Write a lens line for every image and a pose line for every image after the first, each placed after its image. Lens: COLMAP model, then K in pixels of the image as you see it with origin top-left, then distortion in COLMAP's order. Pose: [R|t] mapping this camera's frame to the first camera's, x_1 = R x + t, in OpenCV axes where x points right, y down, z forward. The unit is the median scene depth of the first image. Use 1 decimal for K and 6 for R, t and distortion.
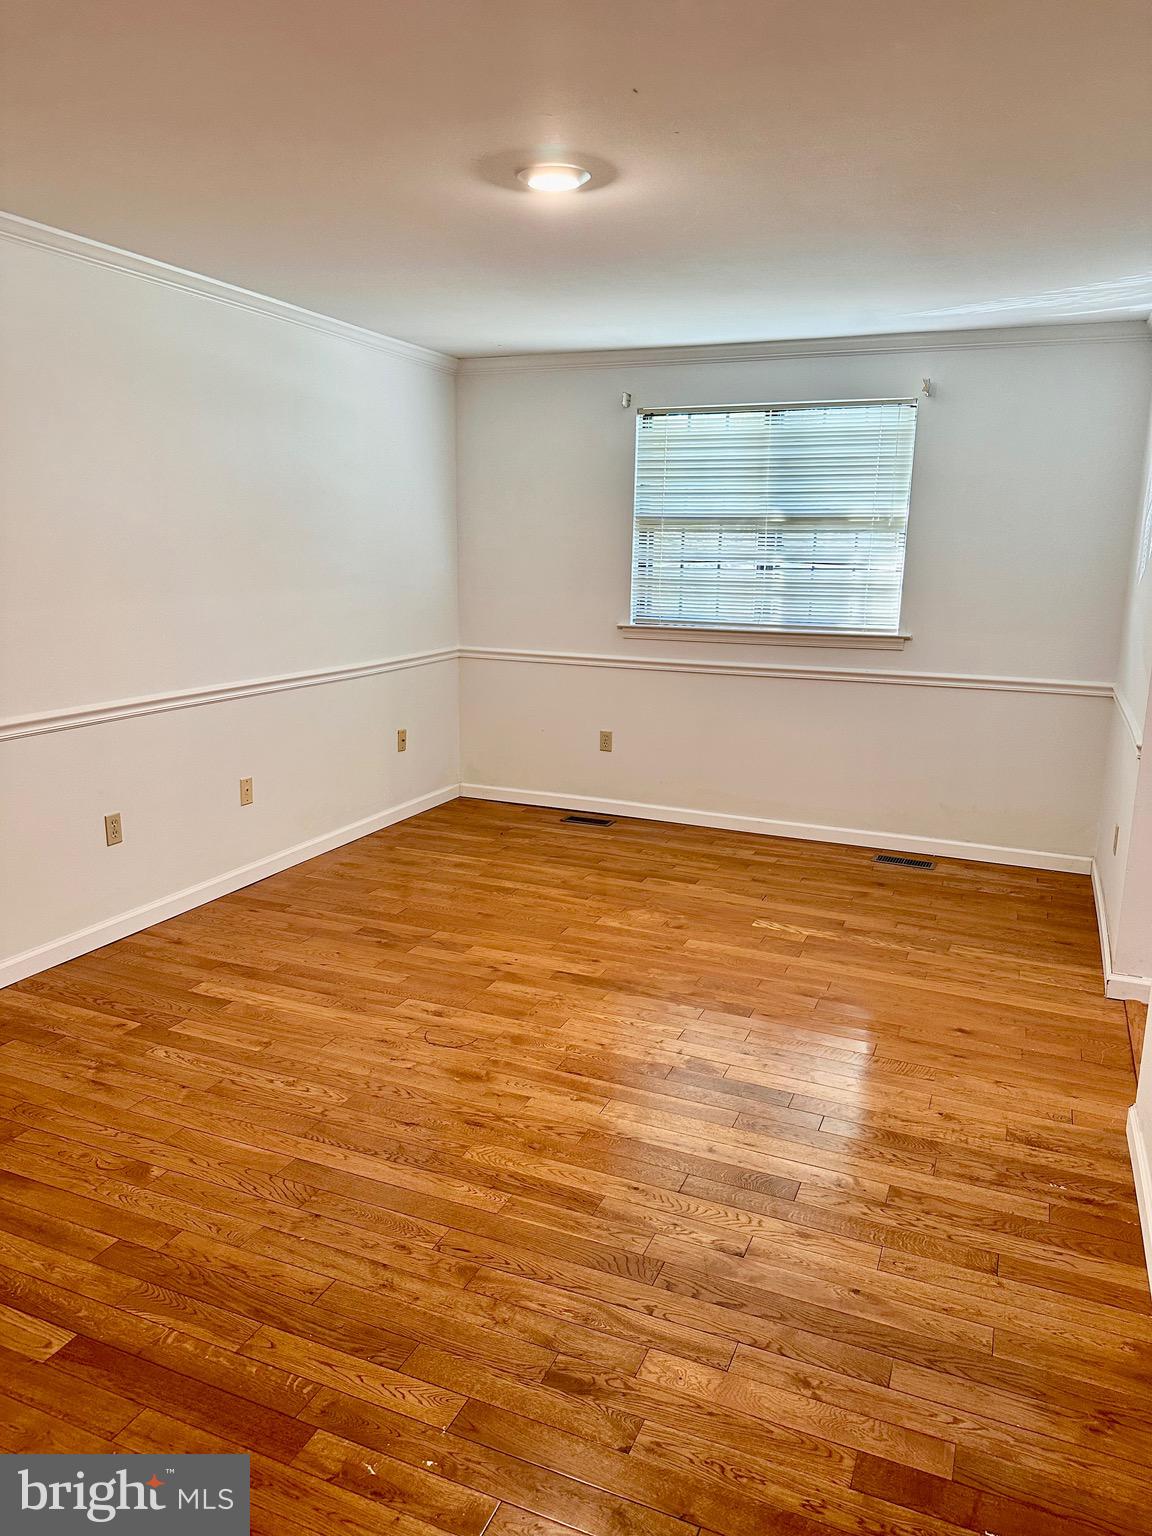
lens RADIAL K [[1082.5, 0, 588.7], [0, 1082.5, 770.1], [0, 0, 1]] dist [0.051169, -0.078685]
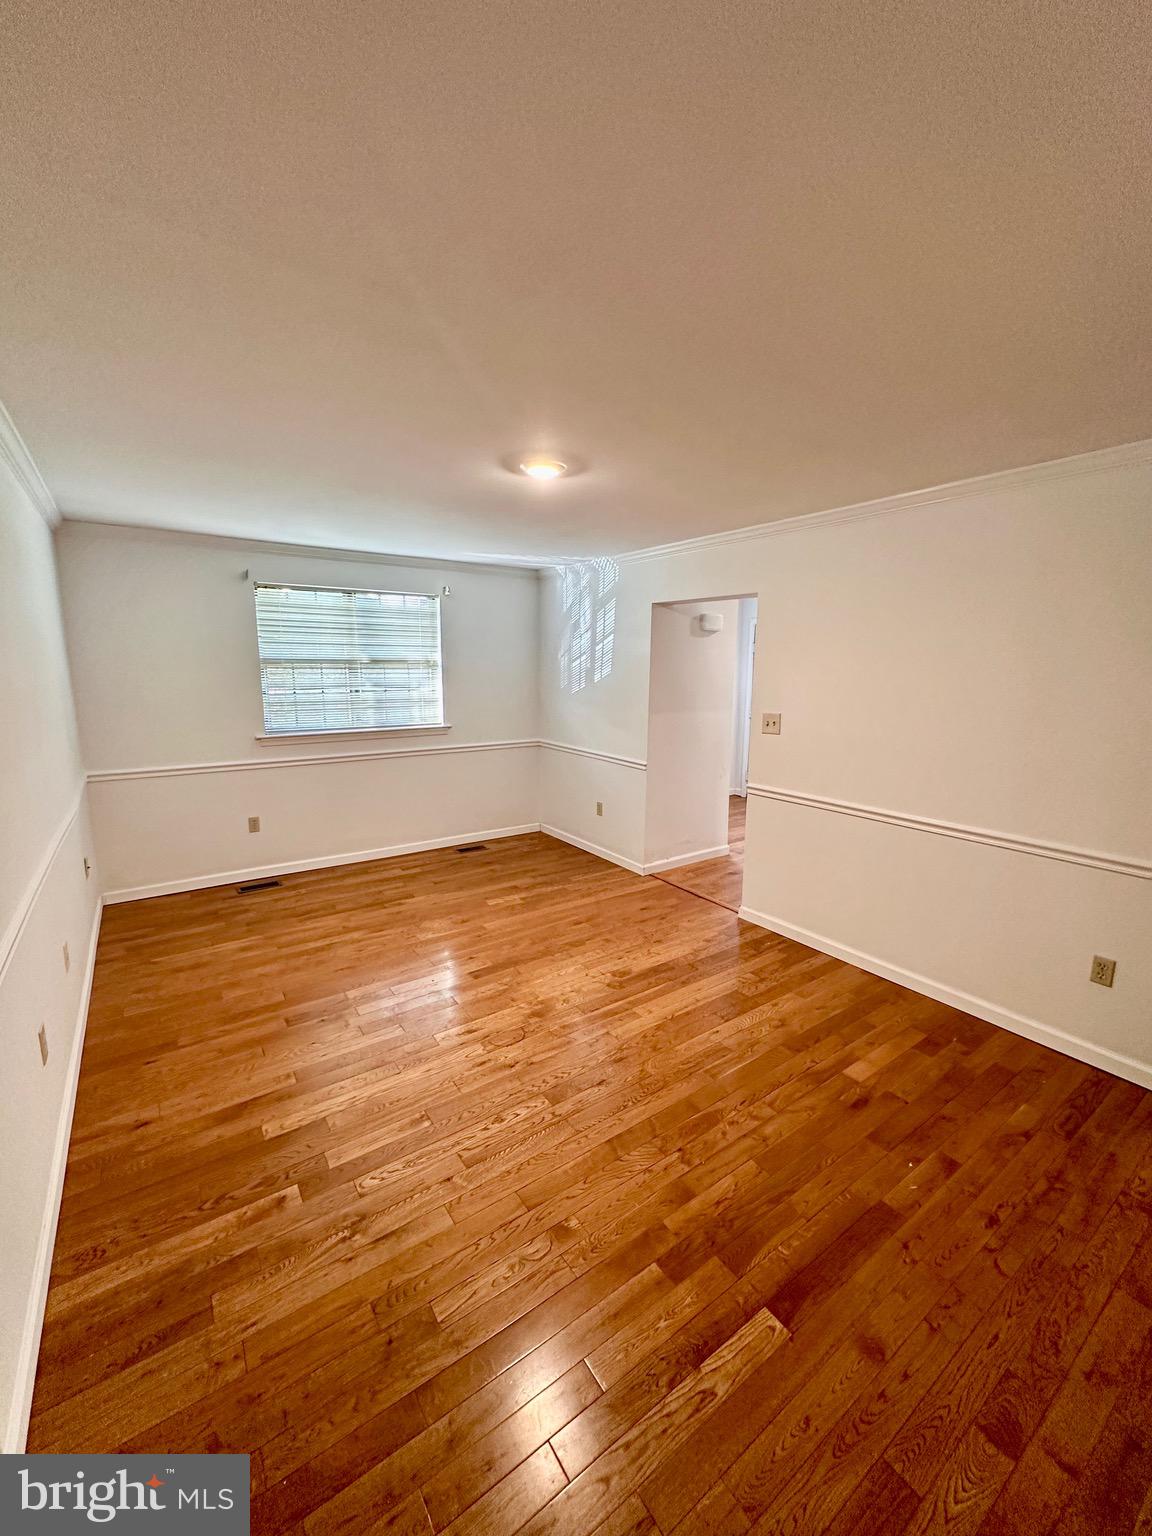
lens RADIAL K [[615.5, 0, 574.6], [0, 615.5, 764.8], [0, 0, 1]] dist [-0.006395, 0.001367]
pose [[0.528368, -0.152427, 0.835220, -0.679402], [0.176439, 0.981988, 0.067595, -0.139317], [-0.830479, 0.111650, 0.545745, 0.428265]]
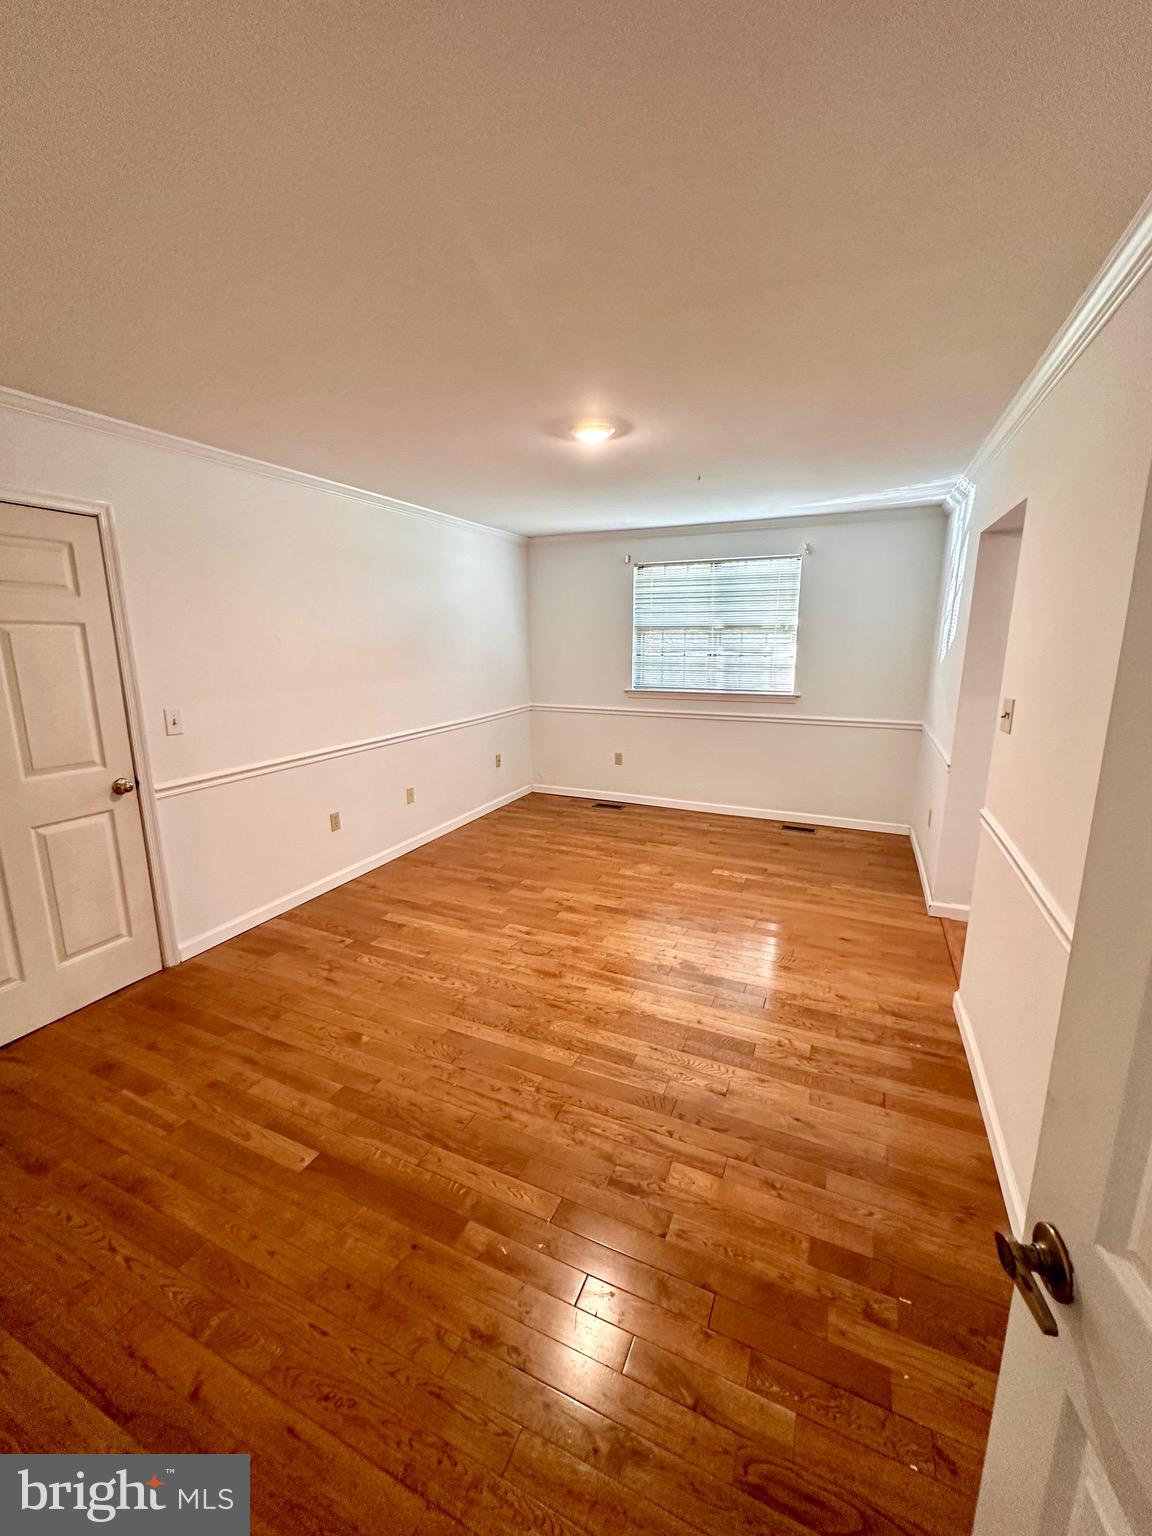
lens RADIAL K [[615.5, 0, 580.9], [0, 615.5, 767.6], [0, 0, 1]] dist [-0.006395, 0.001367]
pose [[0.999427, -0.017441, -0.029003, -0.025595], [0.017621, 0.999827, 0.005964, -0.034368], [0.028894, -0.006472, 0.999562, 0.058559]]
